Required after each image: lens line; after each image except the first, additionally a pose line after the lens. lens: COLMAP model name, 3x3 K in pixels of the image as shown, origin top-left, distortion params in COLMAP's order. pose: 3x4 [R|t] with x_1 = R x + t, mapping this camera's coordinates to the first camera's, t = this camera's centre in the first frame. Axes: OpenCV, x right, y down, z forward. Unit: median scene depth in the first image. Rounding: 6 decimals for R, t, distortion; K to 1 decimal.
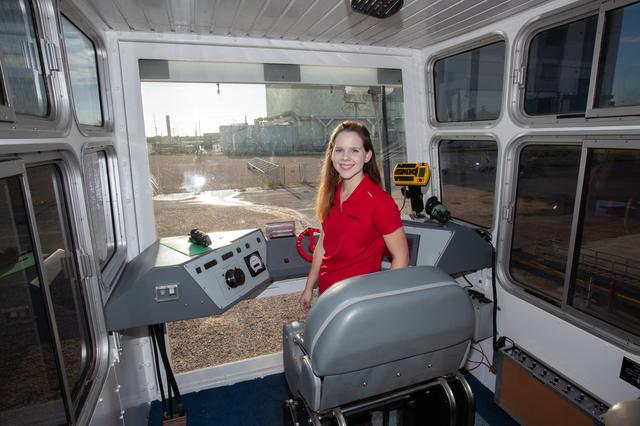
lens RADIAL K [[359.1, 0, 320.0], [0, 359.1, 213.0], [0, 0, 1]] dist [-0.045650, 0.000247]
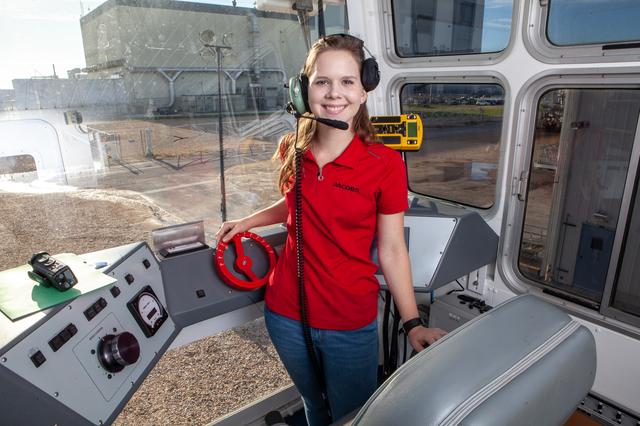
lens RADIAL K [[440.2, 0, 319.8], [0, 440.2, 219.3], [0, 0, 1]] dist [-0.098764, 0.070916]
pose [[0.944065, -0.081579, 0.319509, -0.125926], [0.059448, 0.995145, 0.078434, -0.025014], [-0.324356, -0.055052, 0.944332, 0.303474]]
